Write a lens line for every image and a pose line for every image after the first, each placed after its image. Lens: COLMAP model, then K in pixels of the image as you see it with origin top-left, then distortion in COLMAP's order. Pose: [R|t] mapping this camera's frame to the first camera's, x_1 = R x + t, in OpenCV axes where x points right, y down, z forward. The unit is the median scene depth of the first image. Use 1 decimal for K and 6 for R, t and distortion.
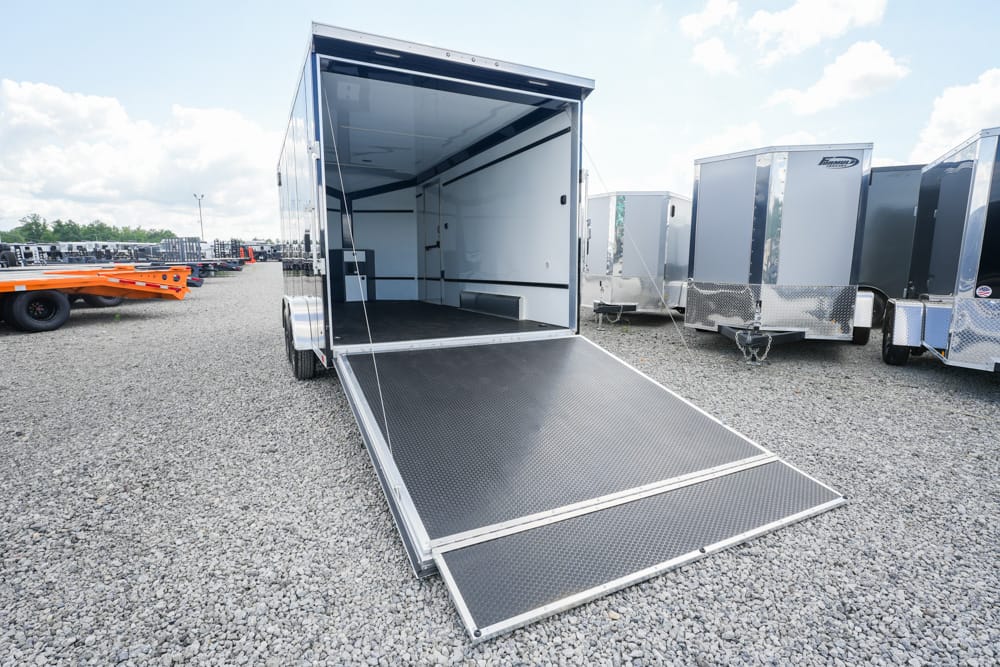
lens RADIAL K [[487.0, 0, 494.5], [0, 487.0, 332.8], [0, 0, 1]] dist [-0.007558, 0.000090]
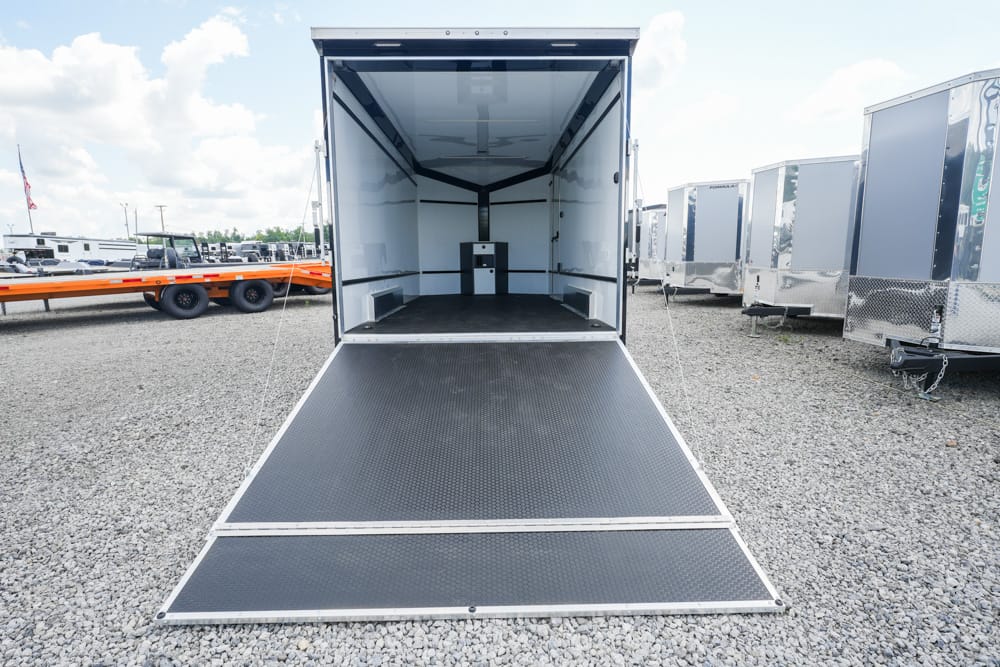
lens RADIAL K [[514.9, 0, 497.7], [0, 514.9, 332.8], [0, 0, 1]] dist [-0.003790, -0.000110]
pose [[0.904009, 0.053544, -0.424147, 0.290791], [-0.051311, 0.998543, 0.016692, -0.007789], [0.424423, 0.006673, 0.905440, 0.090417]]
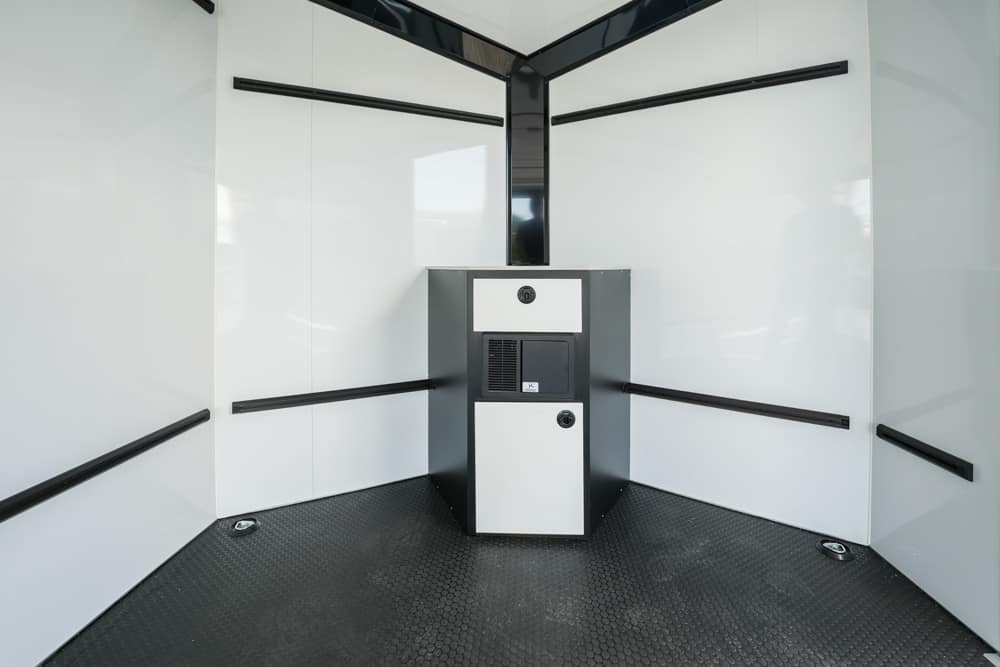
lens RADIAL K [[455.6, 0, 502.4], [0, 455.6, 268.9], [0, 0, 1]] dist [0.000947, 0.000034]
pose [[0.869776, -0.001183, -0.493445, -0.309053], [-0.067964, 0.990179, -0.122172, -0.222660], [0.488744, 0.139799, 0.861154, 1.254637]]
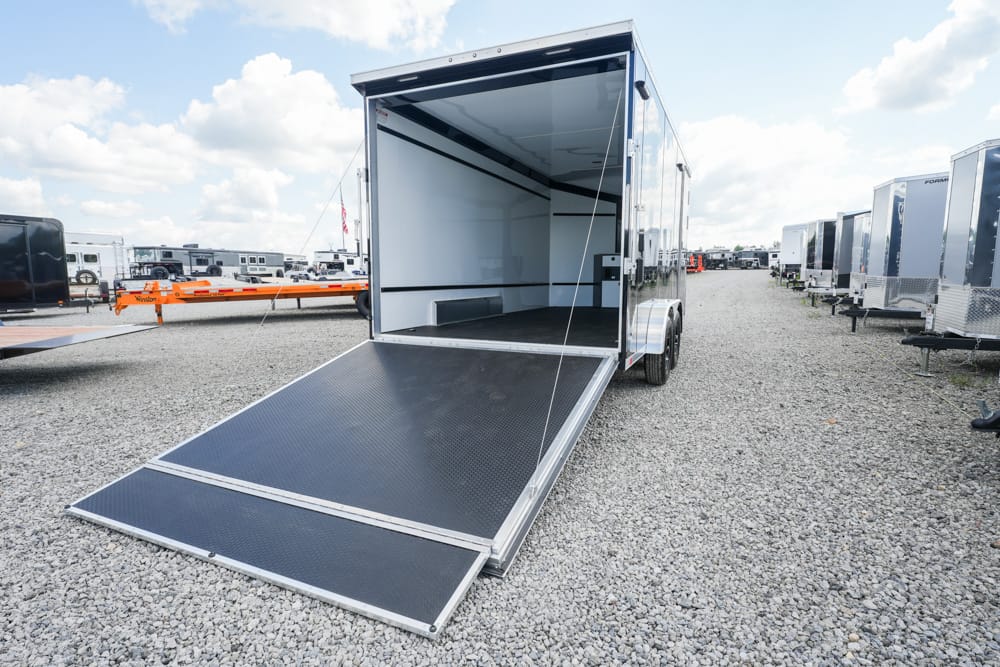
lens RADIAL K [[514.9, 0, 497.7], [0, 514.9, 332.8], [0, 0, 1]] dist [-0.003790, -0.000110]
pose [[0.629836, 0.089911, -0.771506, 0.553762], [-0.108673, 0.993708, 0.027089, -0.027305], [0.769088, 0.066780, 0.635644, 0.276154]]
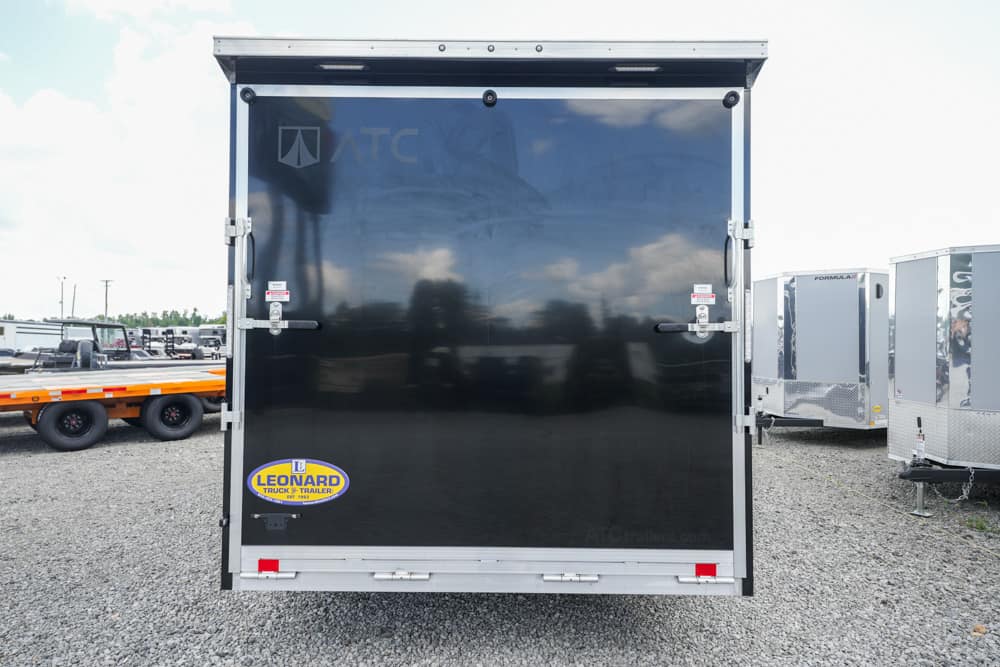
lens RADIAL K [[641.7, 0, 500.0], [0, 641.7, 333.5], [0, 0, 1]] dist [0.017869, 0.000573]
pose [[0.892849, -0.003569, -0.450342, 0.194805], [-0.070650, 0.986477, -0.147888, -0.090977], [0.444780, 0.163859, 0.880523, 0.276873]]
